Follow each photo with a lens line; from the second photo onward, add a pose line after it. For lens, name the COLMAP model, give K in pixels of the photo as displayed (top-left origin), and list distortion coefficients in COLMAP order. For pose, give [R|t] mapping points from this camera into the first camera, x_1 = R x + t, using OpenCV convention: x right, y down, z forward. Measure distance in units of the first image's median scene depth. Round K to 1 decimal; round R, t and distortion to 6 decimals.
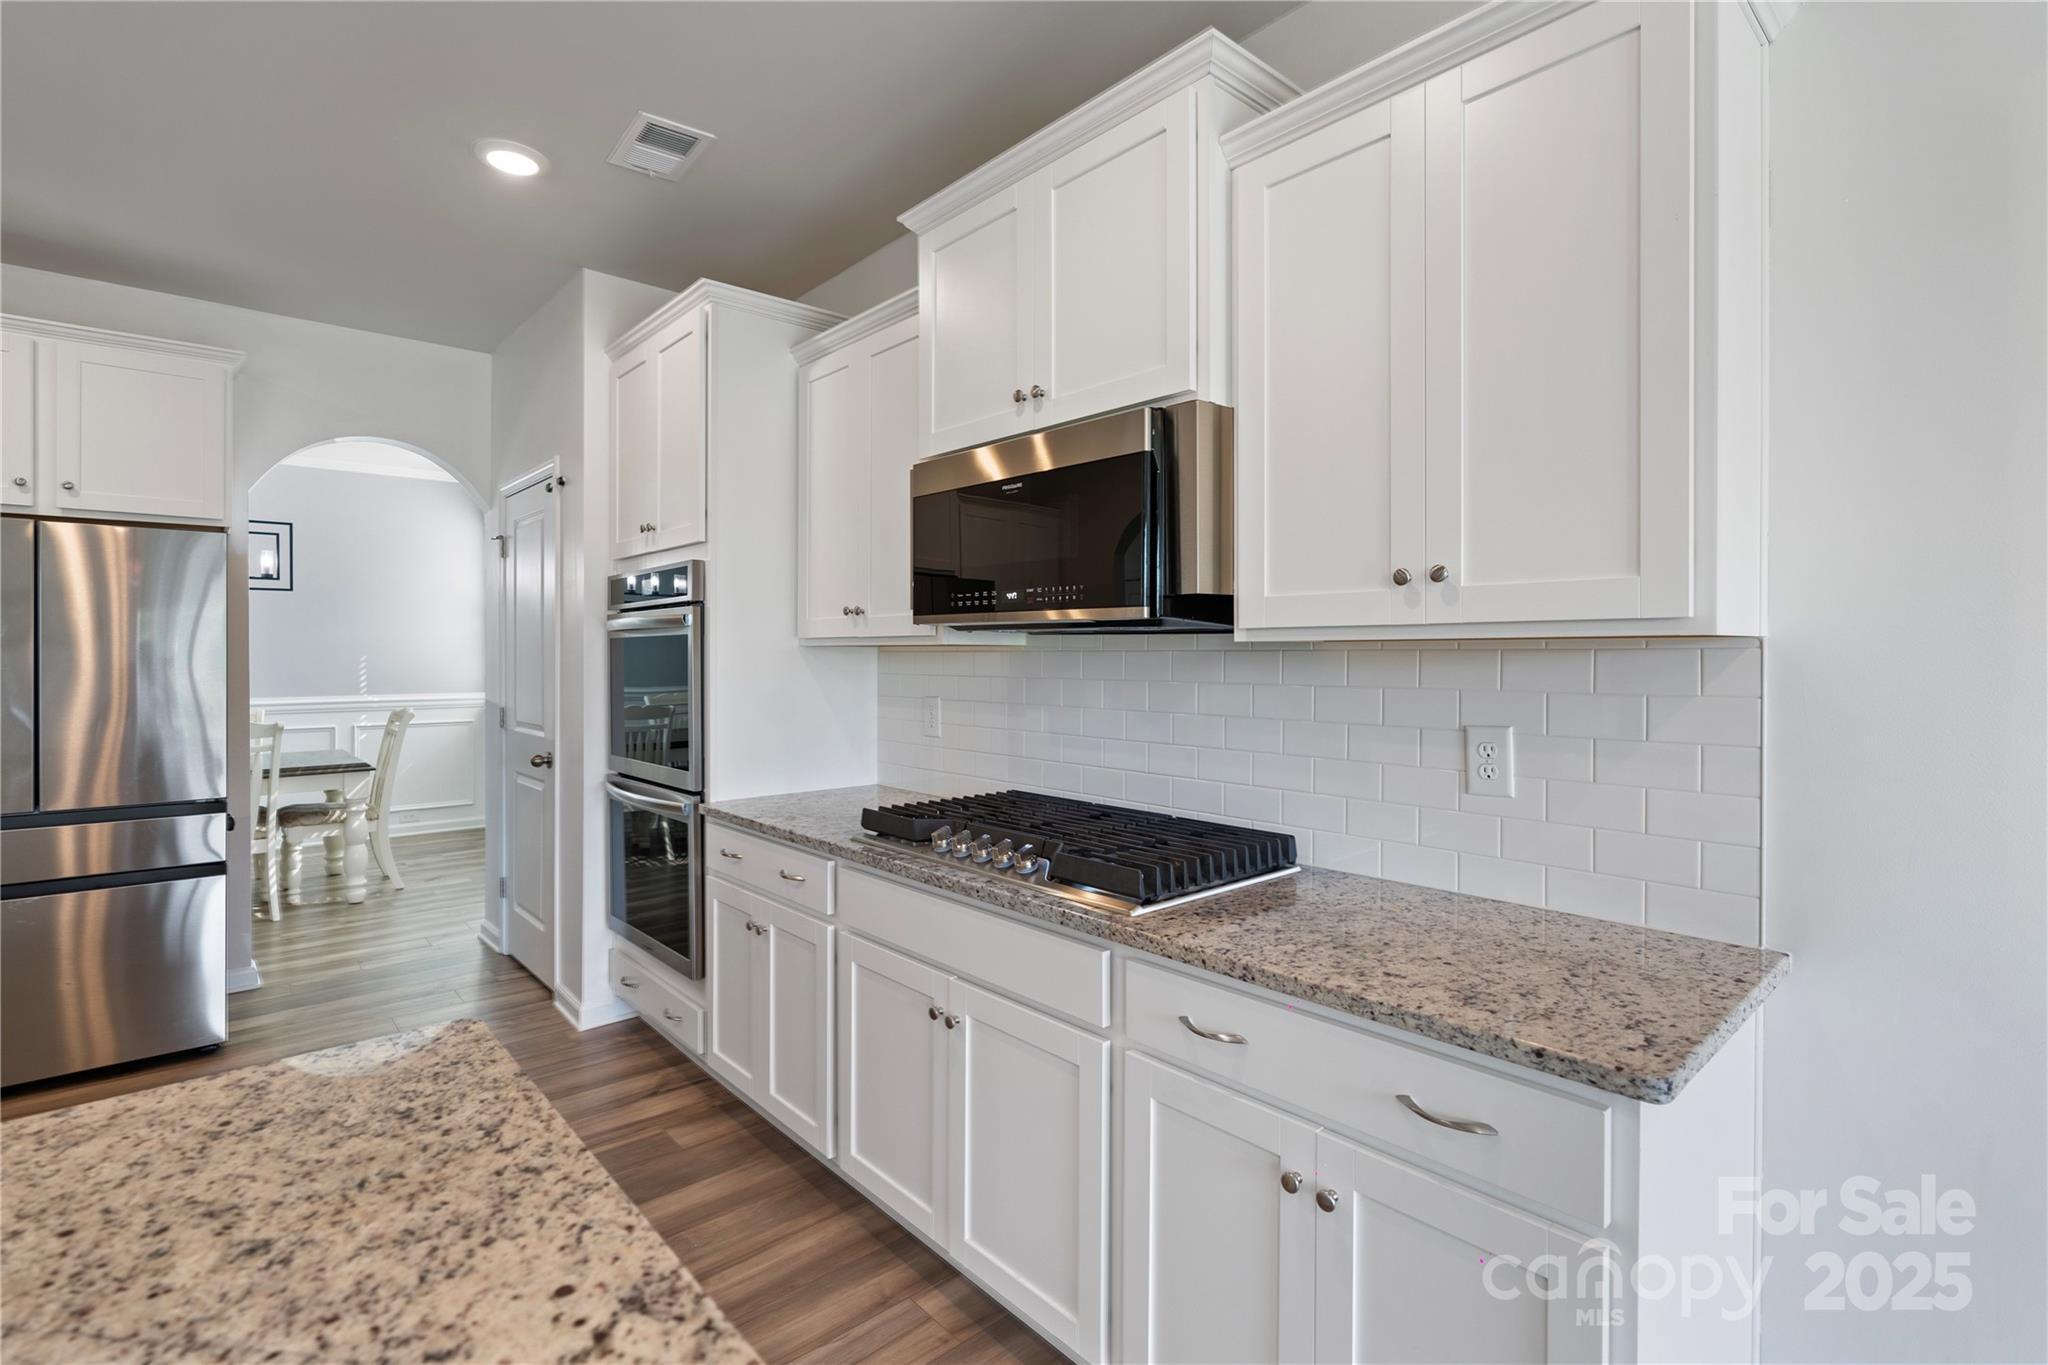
lens RADIAL K [[939.3, 0, 1034.5], [0, 939.3, 676.0], [0, 0, 1]] dist [-0.004628, 0.002118]
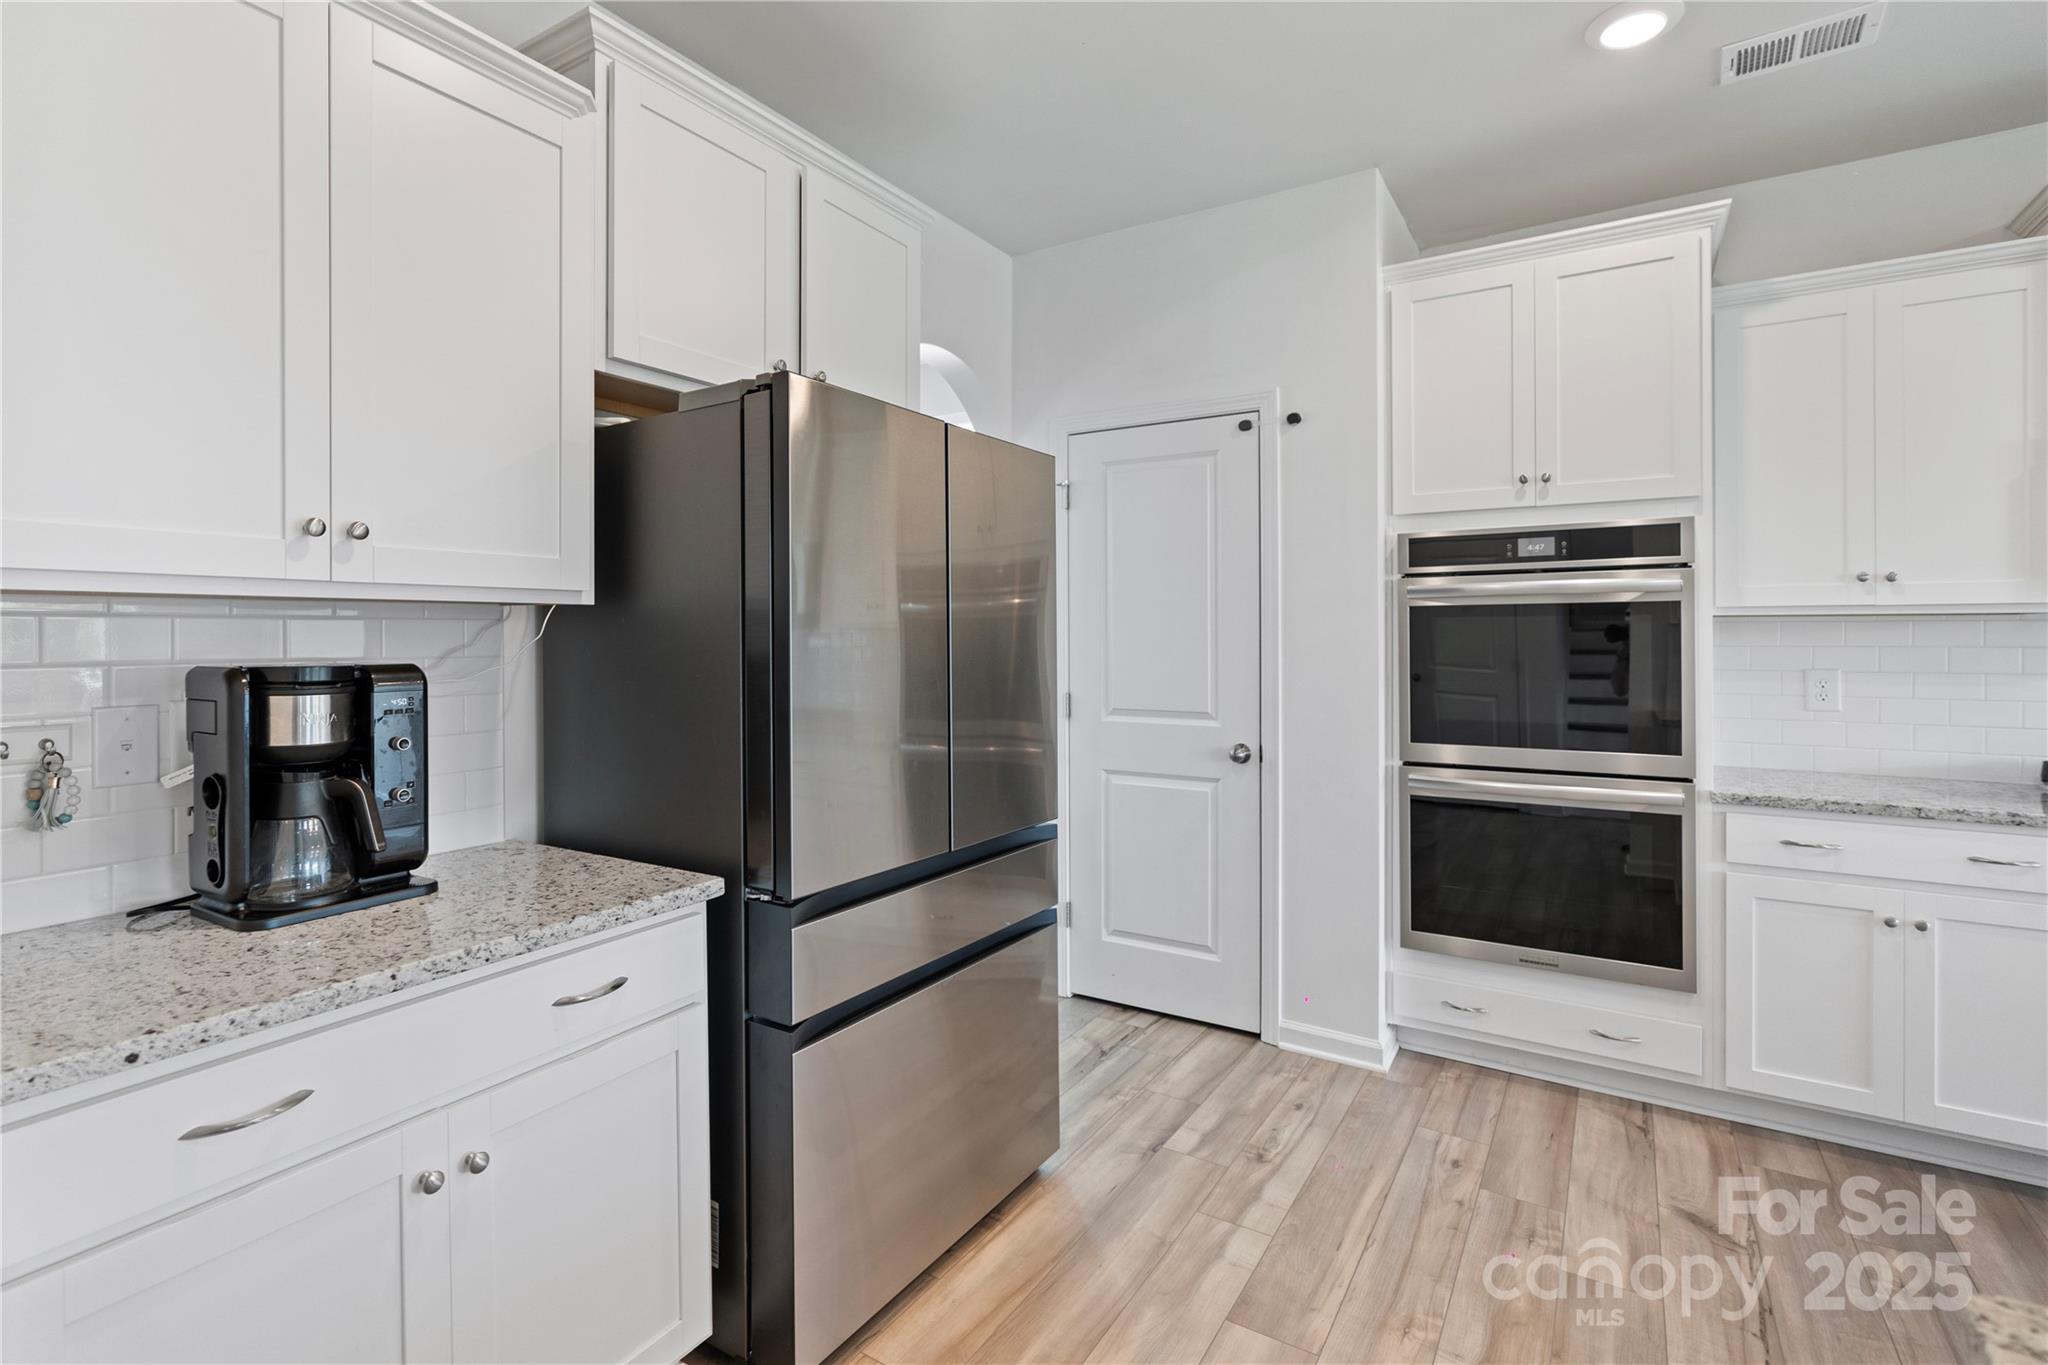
lens RADIAL K [[939.3, 0, 1024.2], [0, 939.3, 662.8], [0, 0, 1]] dist [-0.004628, 0.002118]
pose [[0.960378, -0.009260, 0.278548, -1.164446], [0.006285, 0.999913, 0.011572, 0.000291], [-0.278631, -0.009363, 0.960352, 0.308555]]
